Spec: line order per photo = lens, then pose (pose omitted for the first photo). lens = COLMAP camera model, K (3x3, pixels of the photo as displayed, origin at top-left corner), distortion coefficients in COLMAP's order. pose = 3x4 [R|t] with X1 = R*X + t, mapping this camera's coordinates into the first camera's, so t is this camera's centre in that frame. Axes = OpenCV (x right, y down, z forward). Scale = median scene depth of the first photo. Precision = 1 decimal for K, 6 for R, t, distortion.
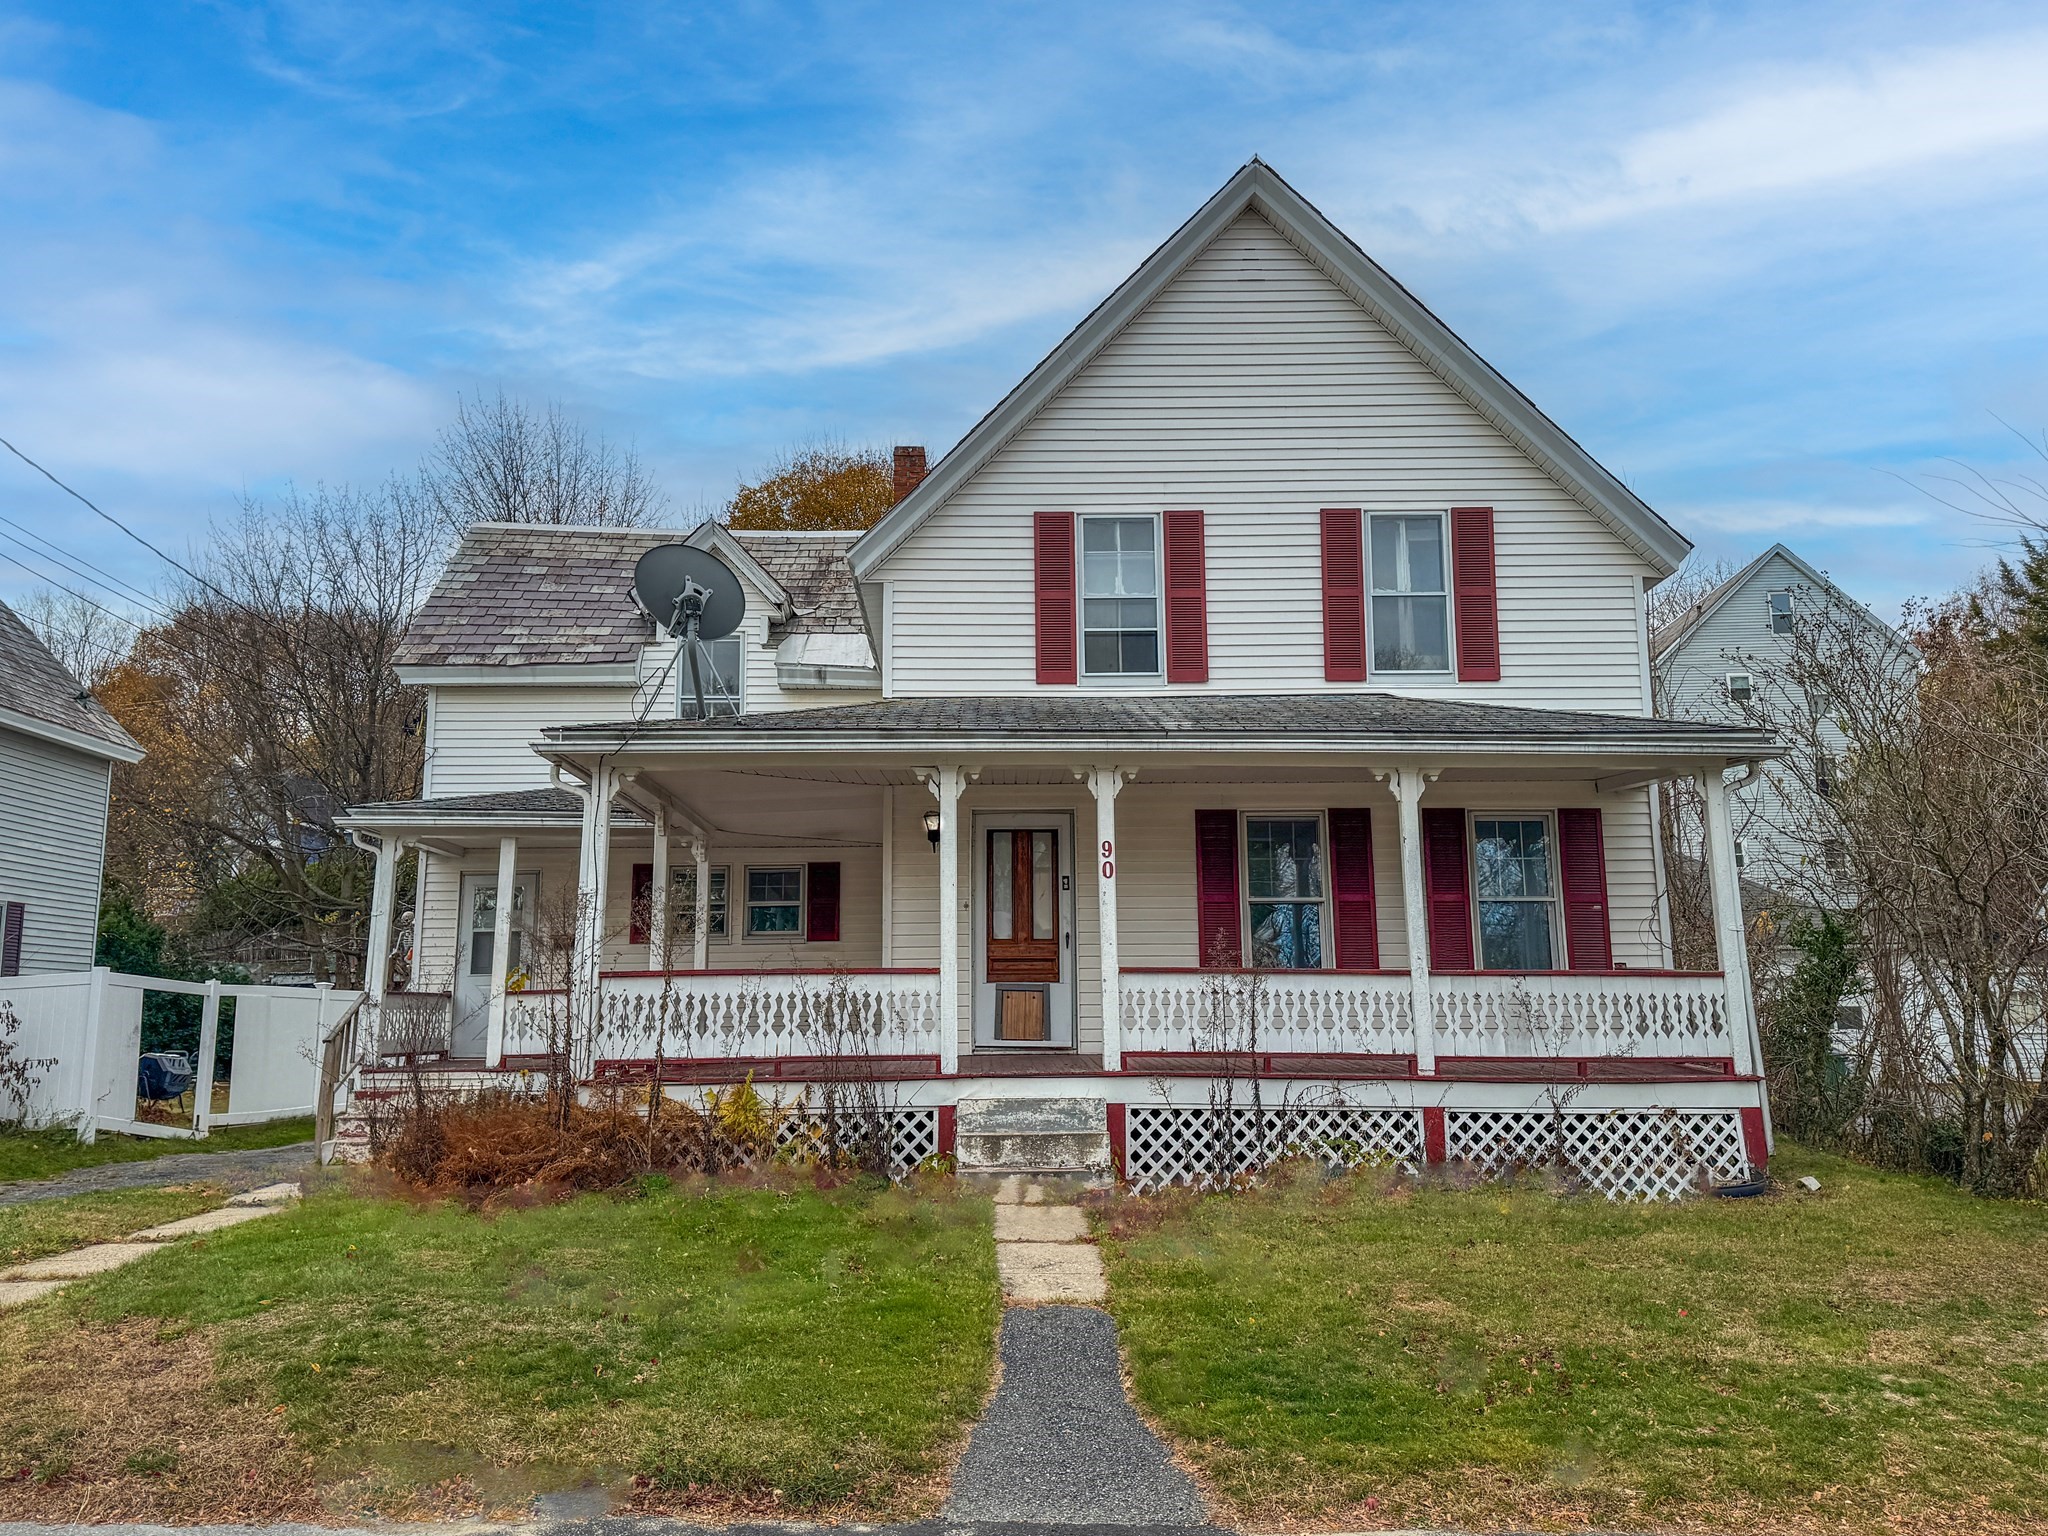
lens RADIAL K [[1421.5, 0, 1063.8], [0, 1421.5, 766.9], [0, 0, 1]] dist [0.102746, -0.229645]
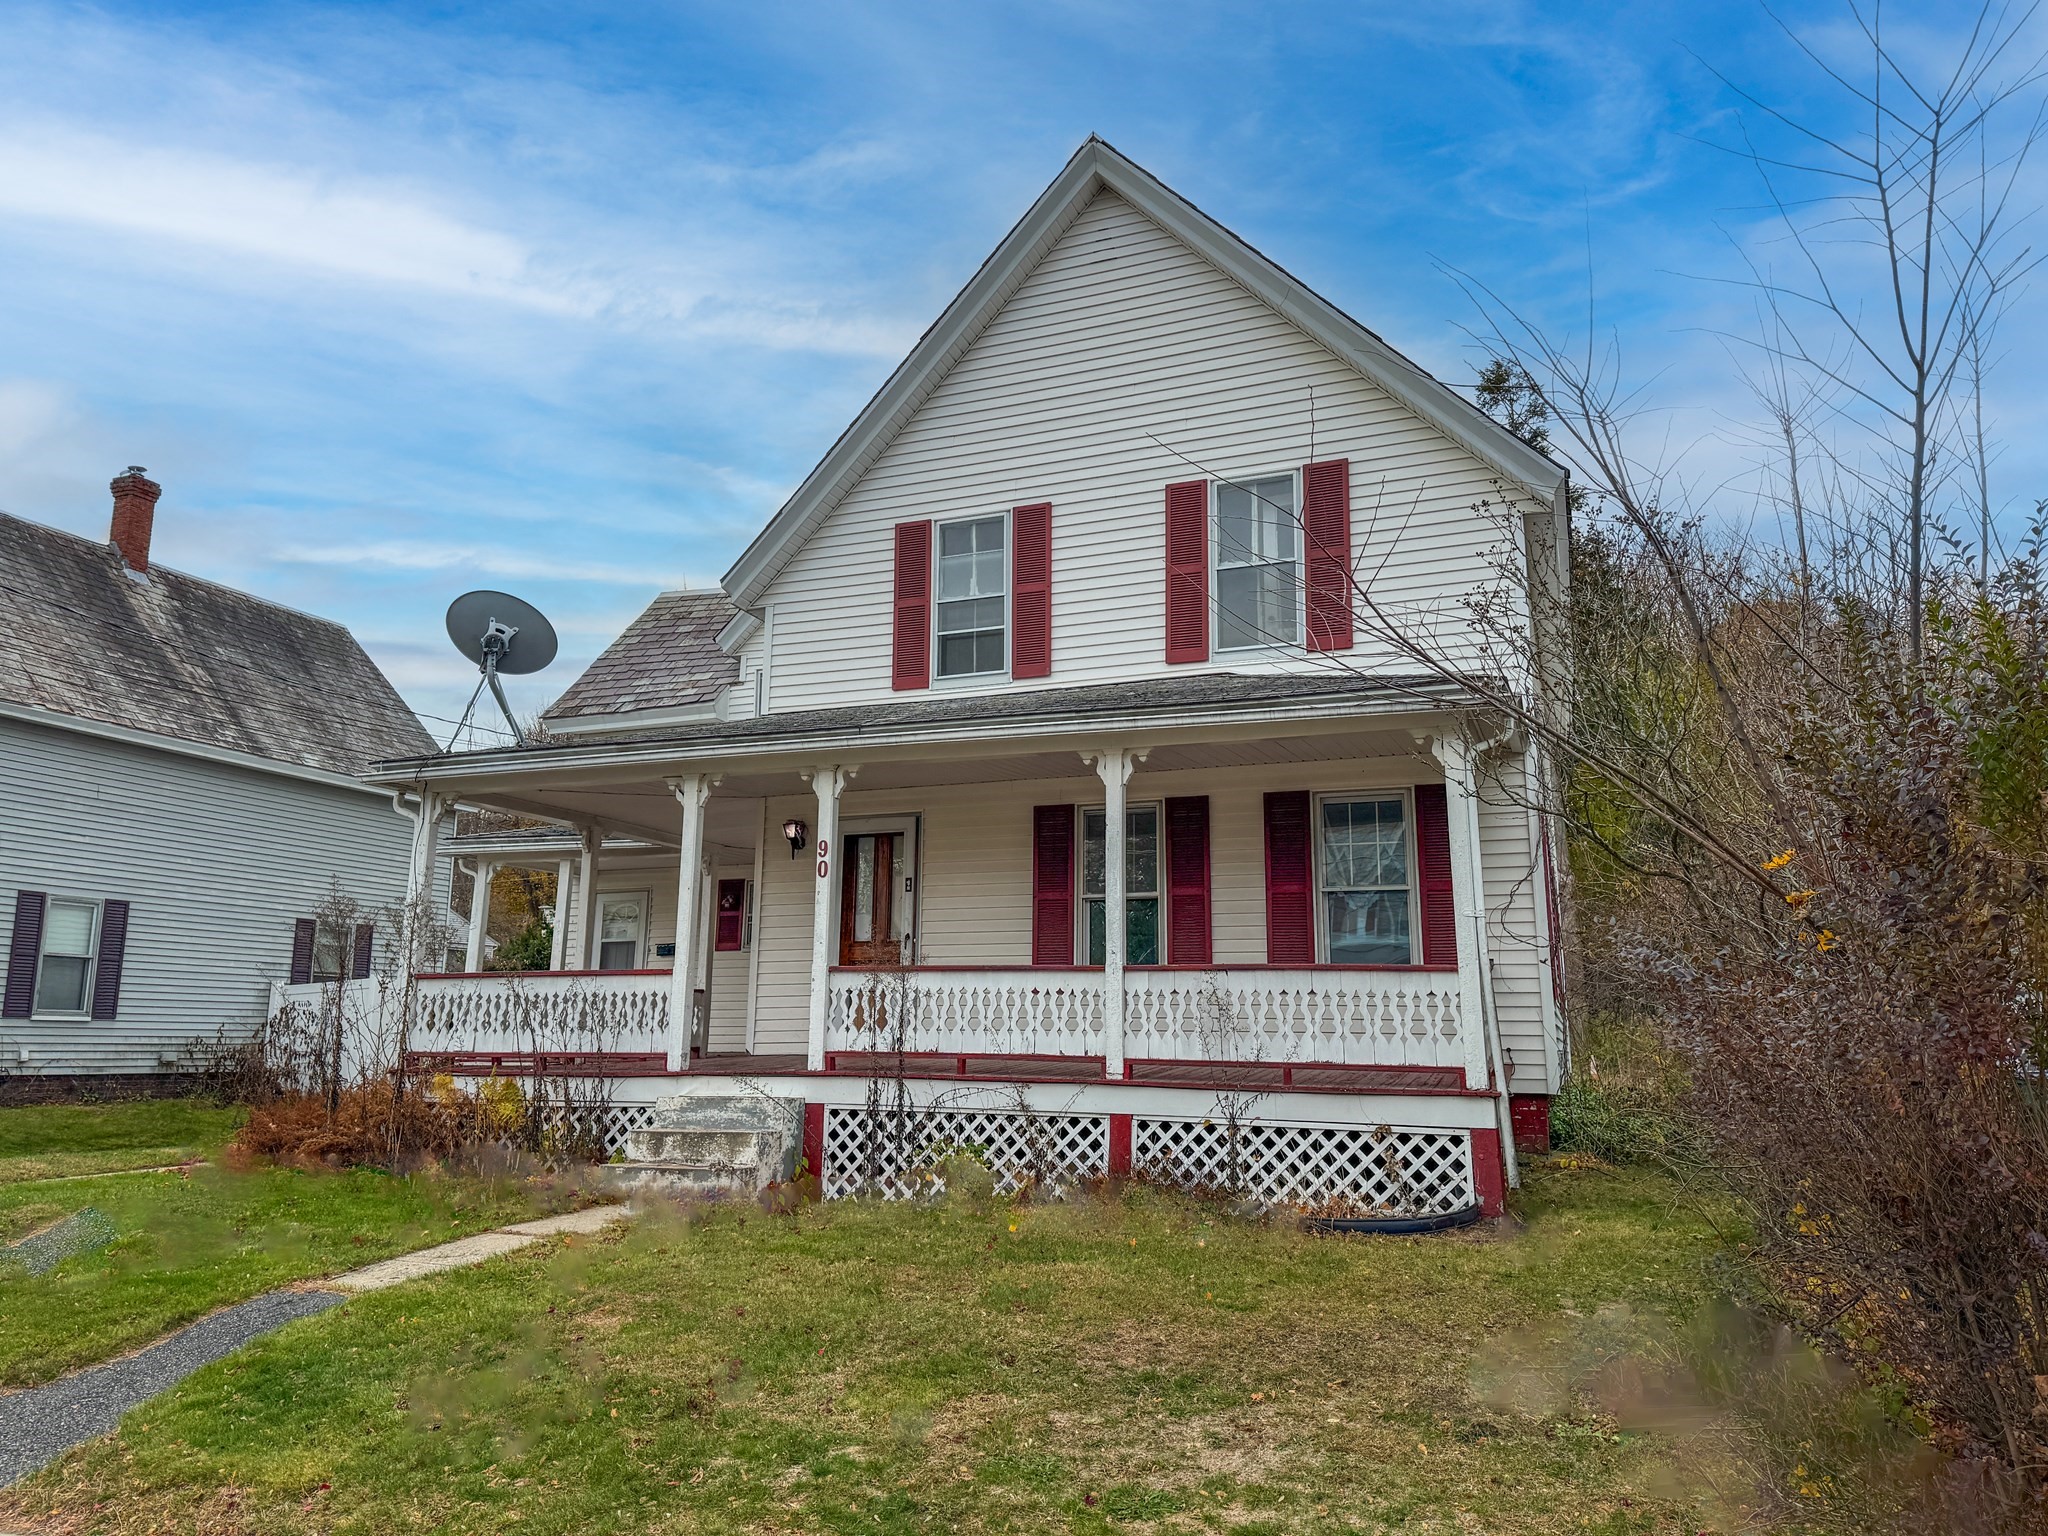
lens RADIAL K [[1323.8, 0, 1077.1], [0, 1323.8, 771.3], [0, 0, 1]] dist [0.072552, -0.000536]
pose [[0.936739, -0.058049, -0.345181, 0.438135], [0.053646, 0.998311, -0.022302, 0.028250], [0.345893, 0.002374, 0.938271, 0.153029]]
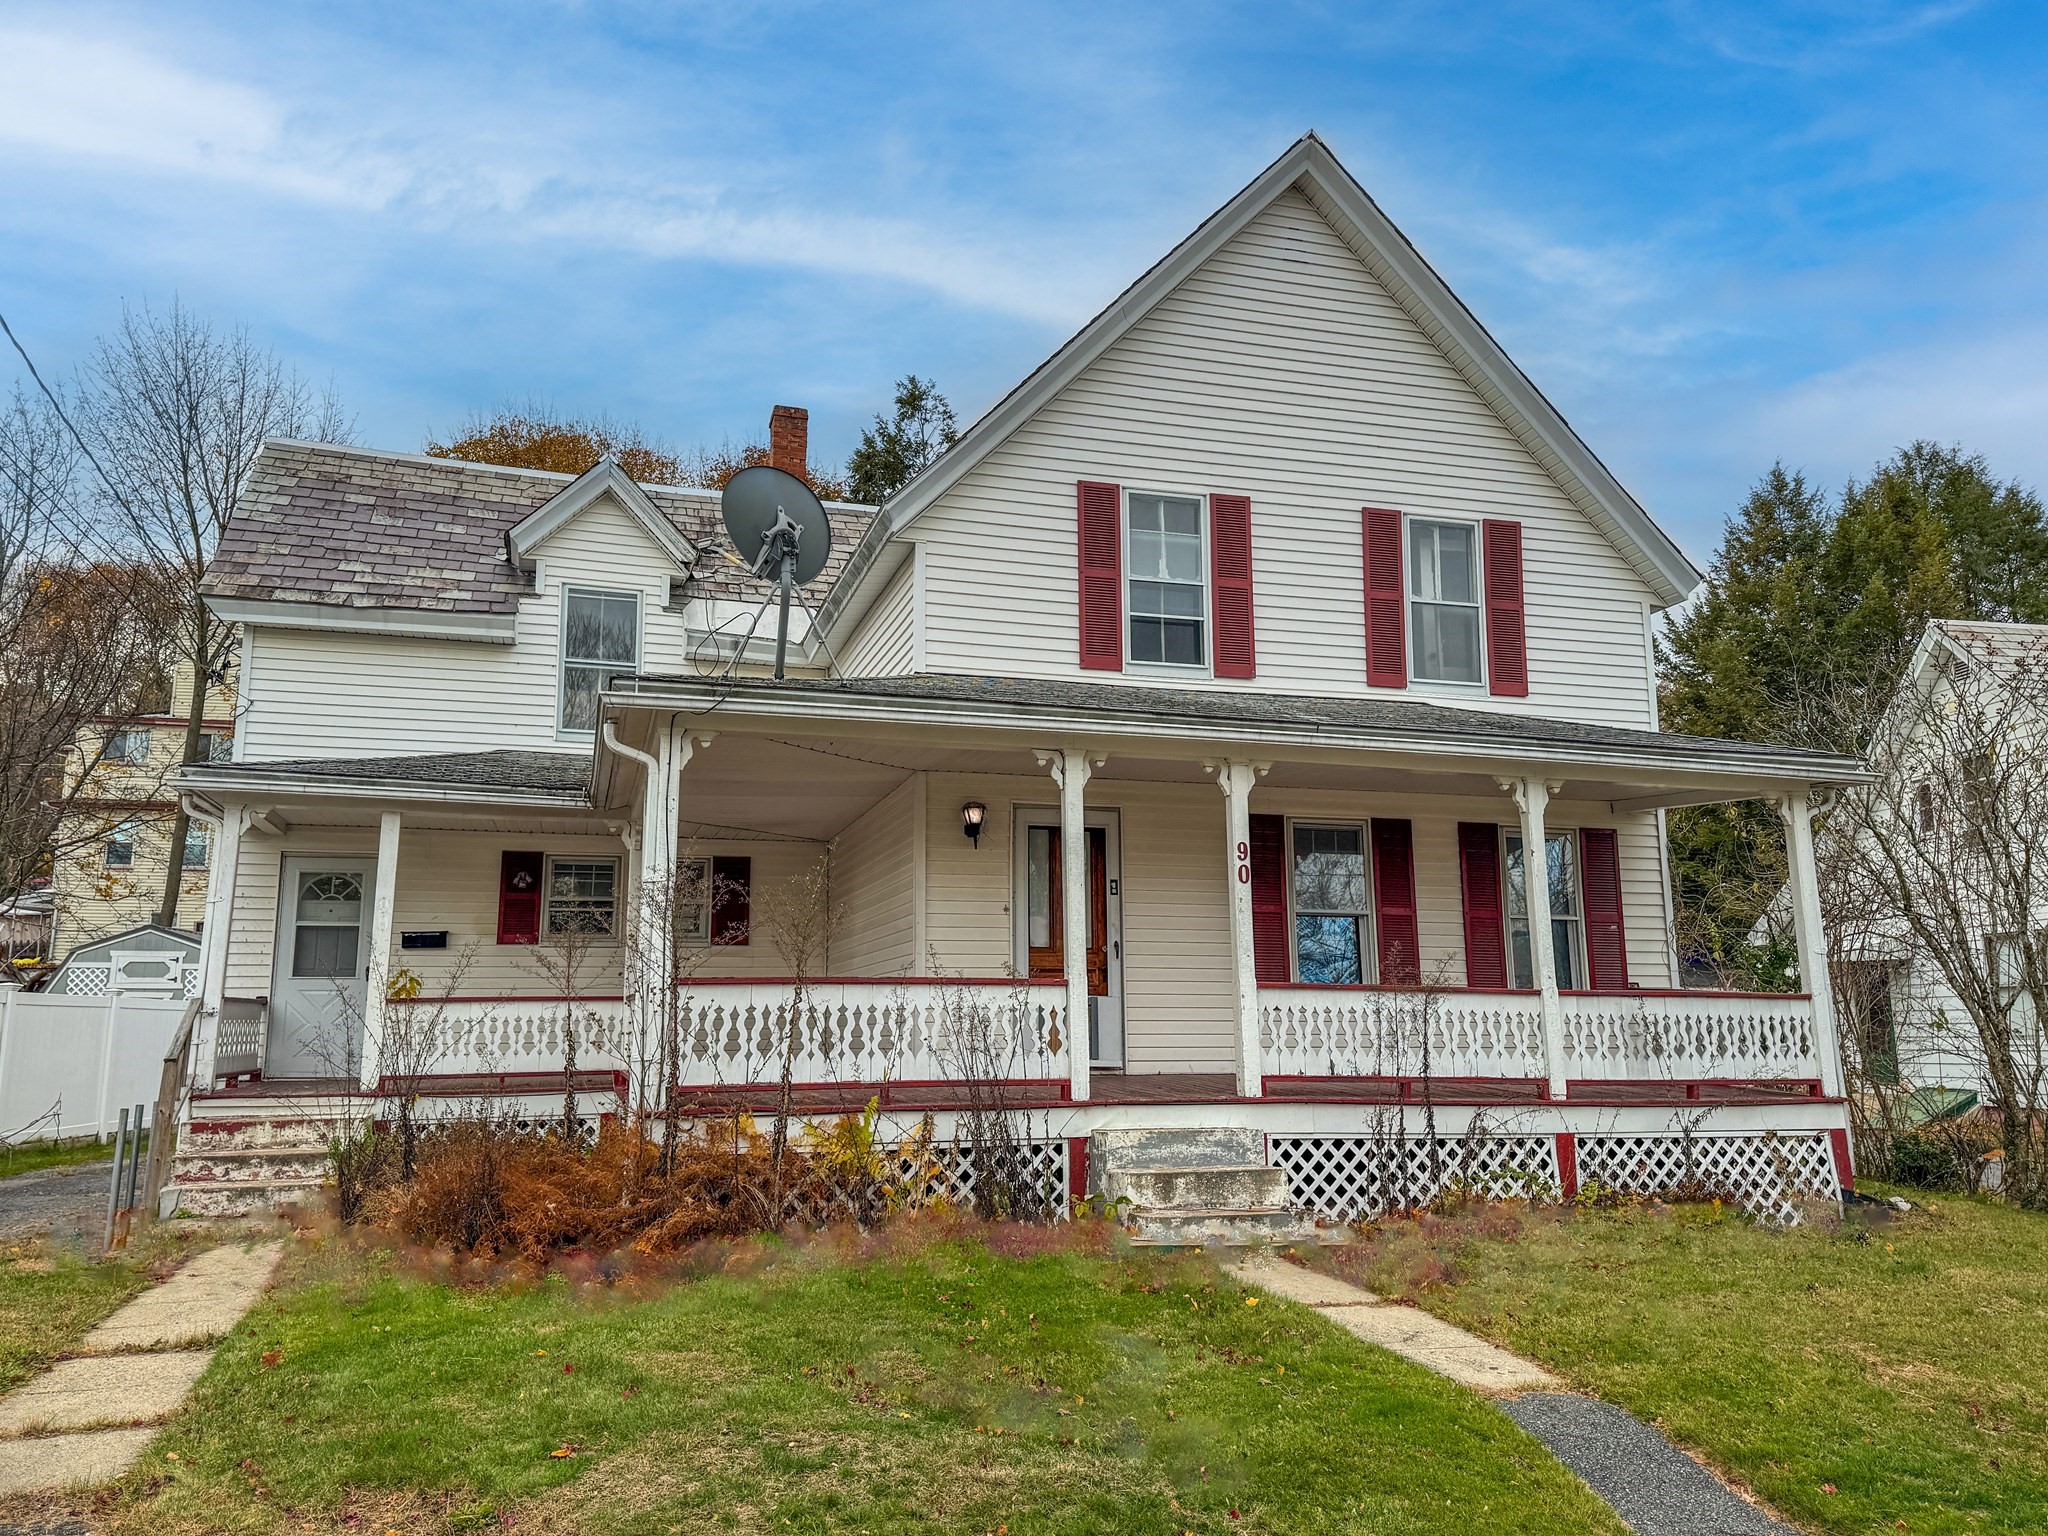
lens RADIAL K [[1394.6, 0, 1055.3], [0, 1394.6, 777.5], [0, 0, 1]] dist [0.113949, -0.207420]
pose [[0.967475, 0.049703, 0.248035, -0.257201], [-0.048986, 0.998758, -0.009065, 0.020784], [-0.248178, -0.003380, 0.968709, 0.139832]]
